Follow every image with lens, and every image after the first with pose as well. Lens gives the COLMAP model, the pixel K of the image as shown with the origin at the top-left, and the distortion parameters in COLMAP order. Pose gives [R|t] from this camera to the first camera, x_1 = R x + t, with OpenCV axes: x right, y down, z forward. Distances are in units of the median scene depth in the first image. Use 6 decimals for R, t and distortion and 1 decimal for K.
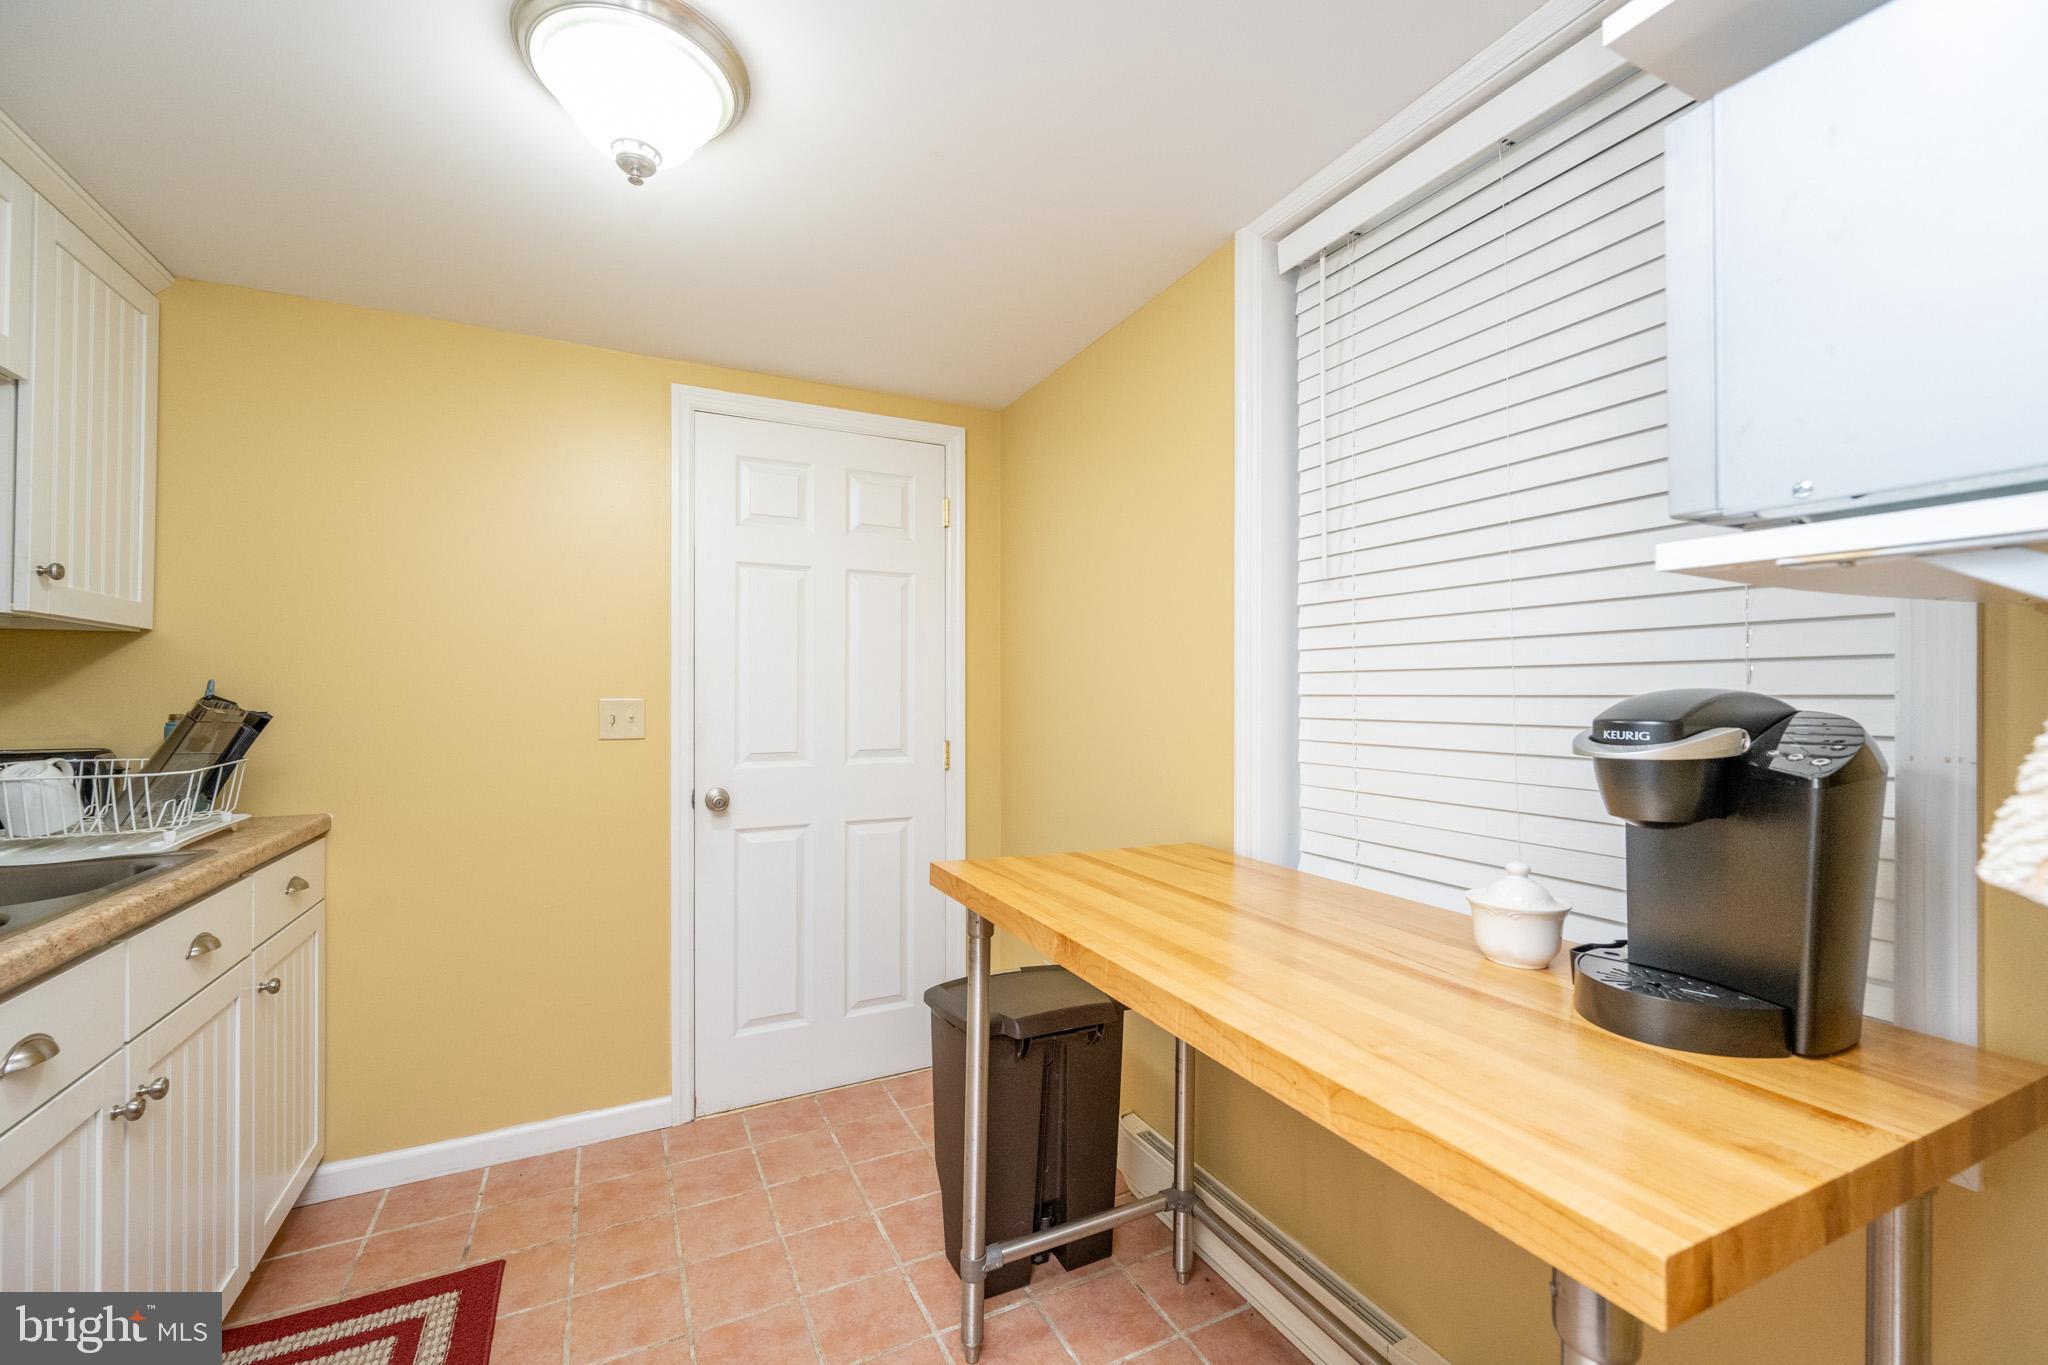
lens RADIAL K [[814.8, 0, 1024.0], [0, 814.8, 682.5], [0, 0, 1]] dist [-0.000532, 0.000094]
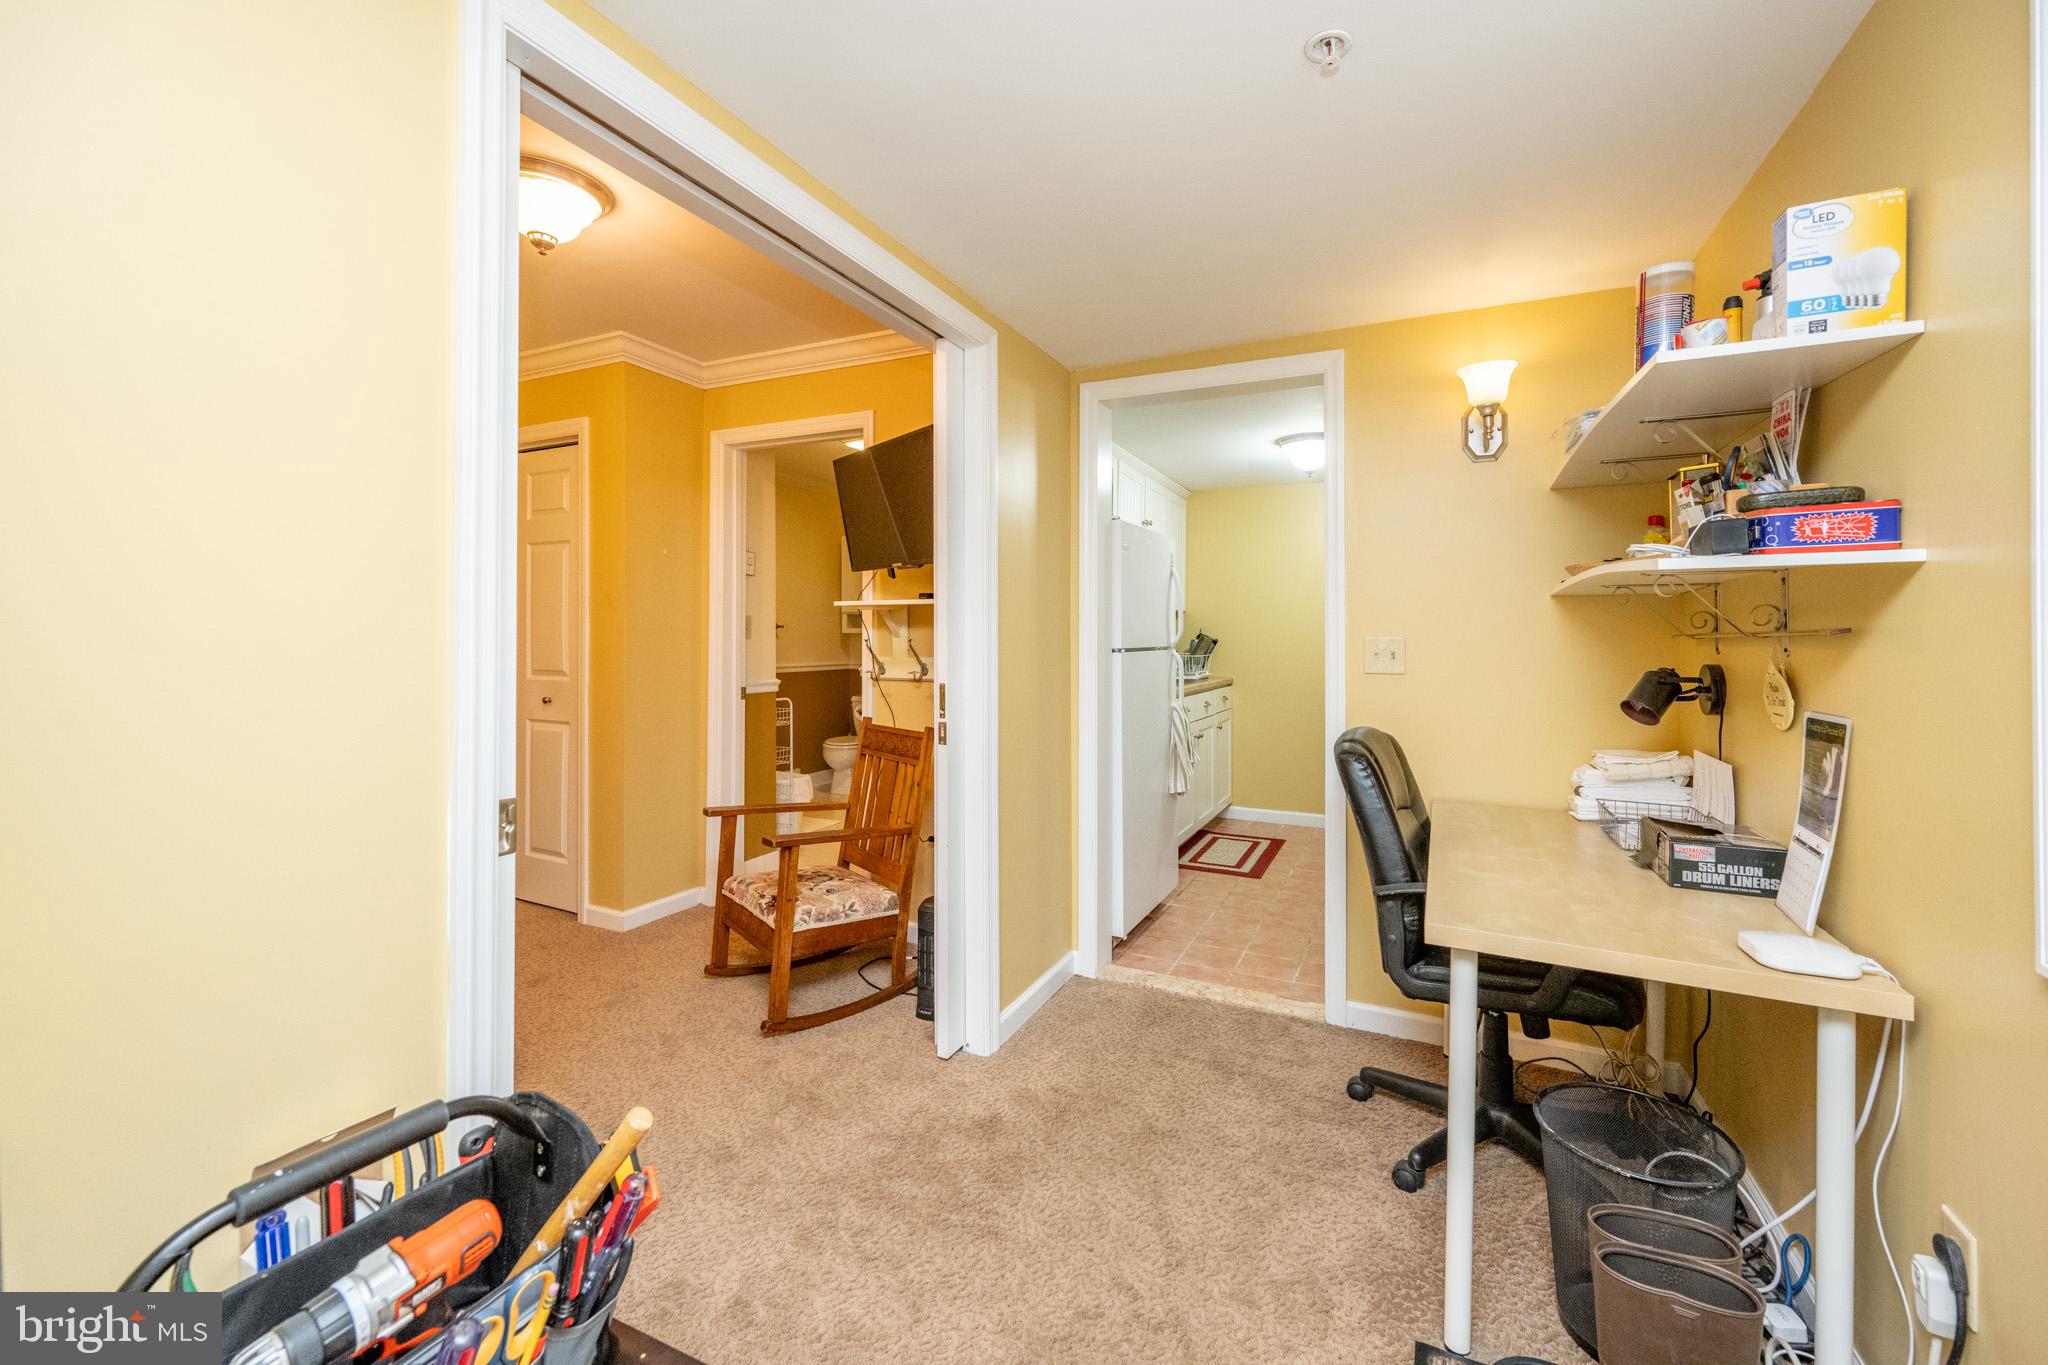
lens RADIAL K [[828.2, 0, 1036.4], [0, 828.2, 642.9], [0, 0, 1]] dist [0.000341, 0.000113]
pose [[0.617531, 0.004946, -0.786531, 0.971608], [0.003055, 0.999958, 0.008687, 0.021134], [0.786541, -0.007767, 0.617490, -1.289963]]
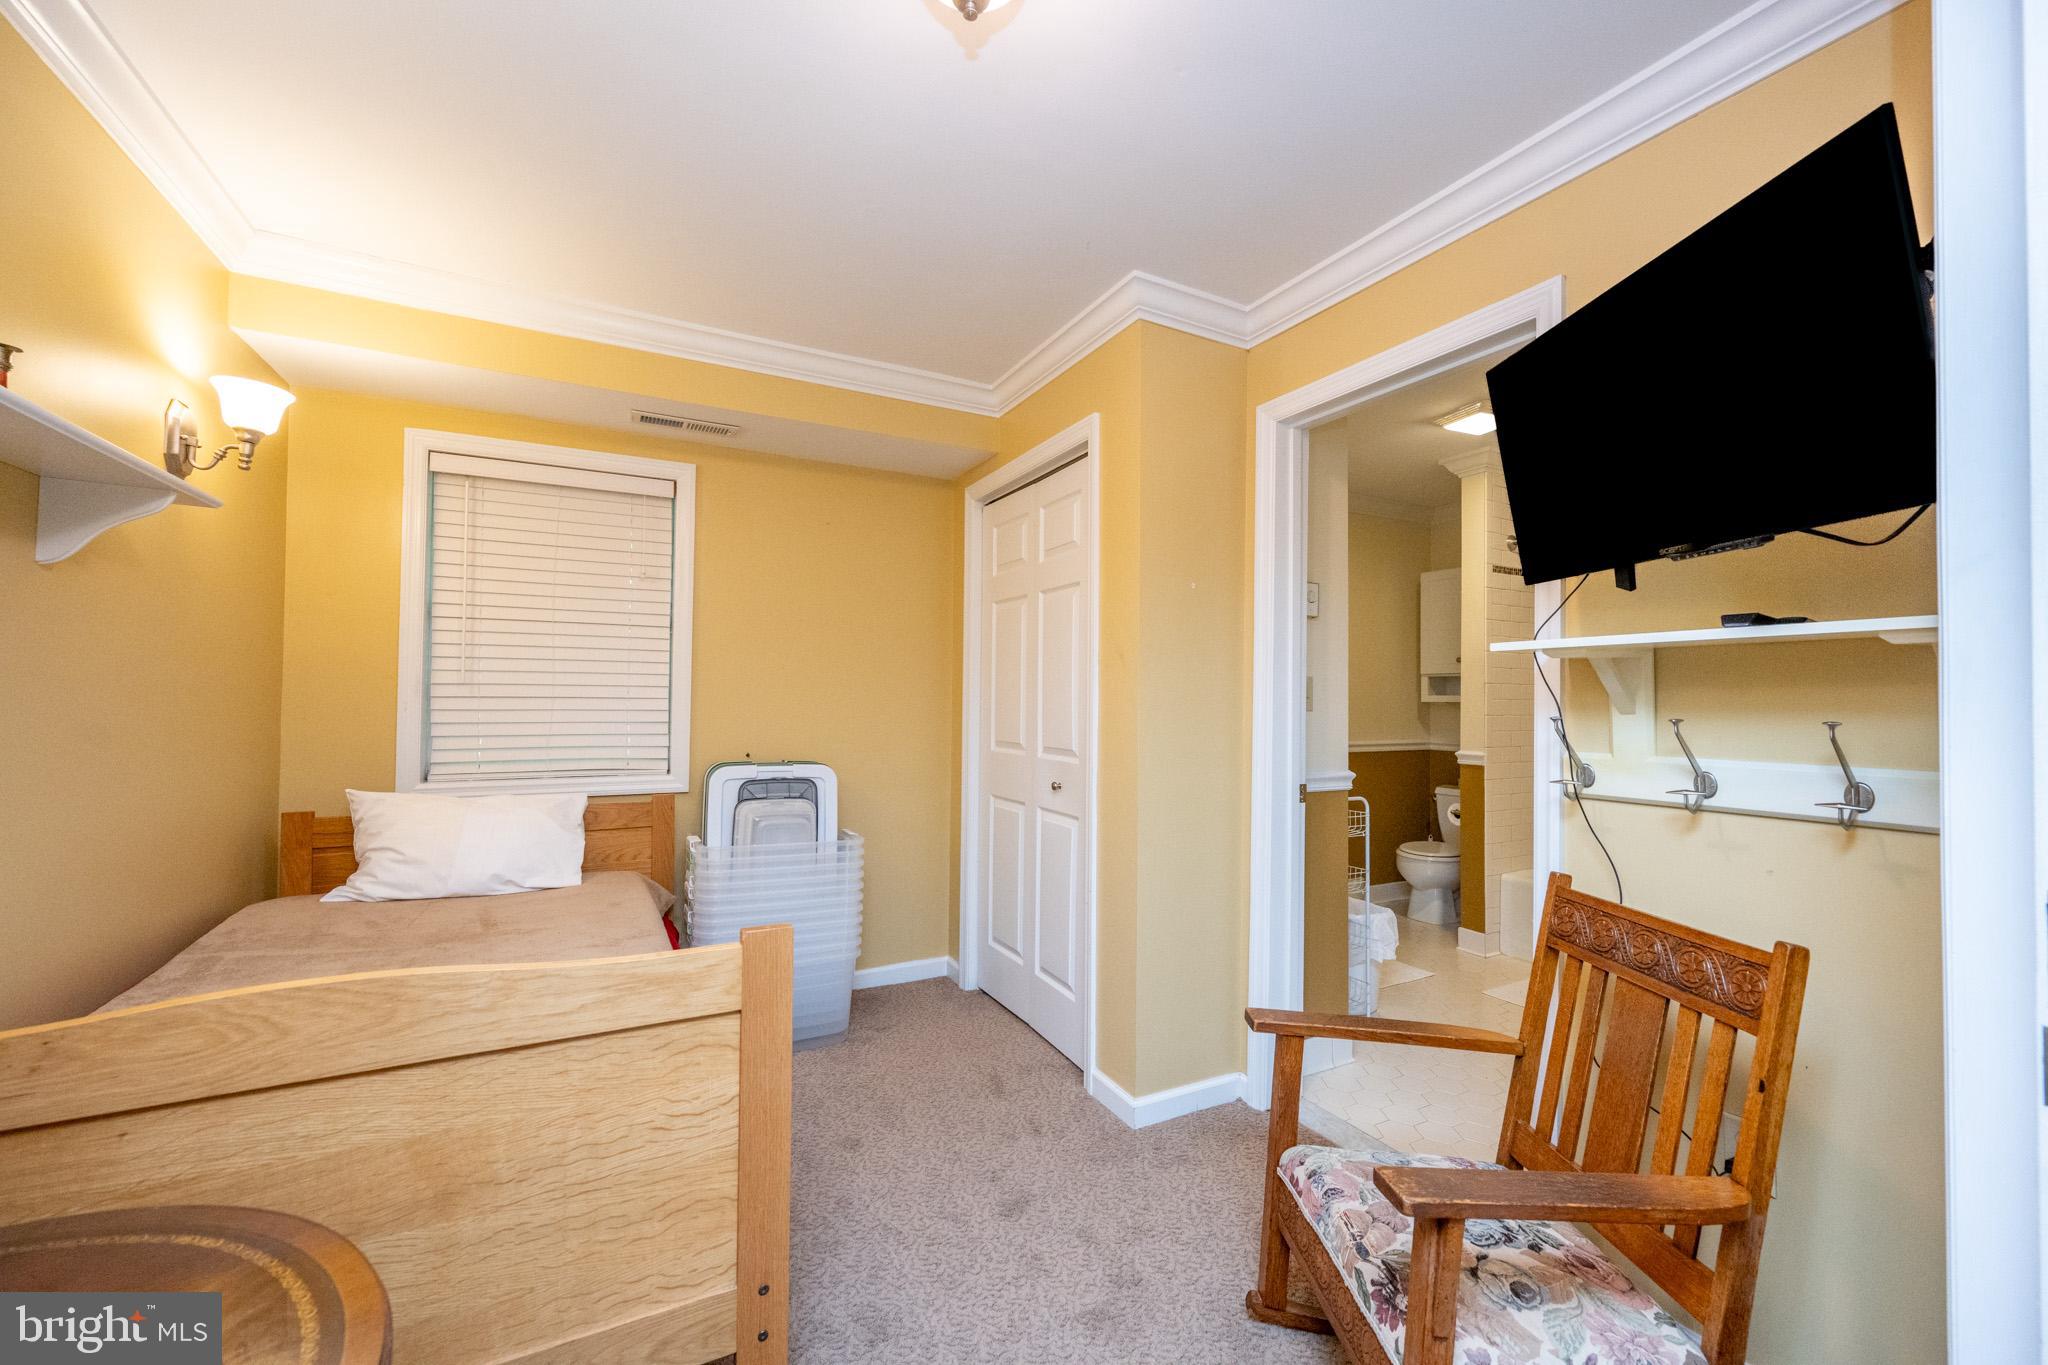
lens RADIAL K [[814.8, 0, 1024.0], [0, 814.8, 682.5], [0, 0, 1]] dist [-0.000532, 0.000094]
pose [[0.019641, -0.025053, -0.999493, 0.285318], [-0.002541, 0.999682, -0.025108, 0.014308], [0.999804, 0.003033, 0.019571, -1.091949]]
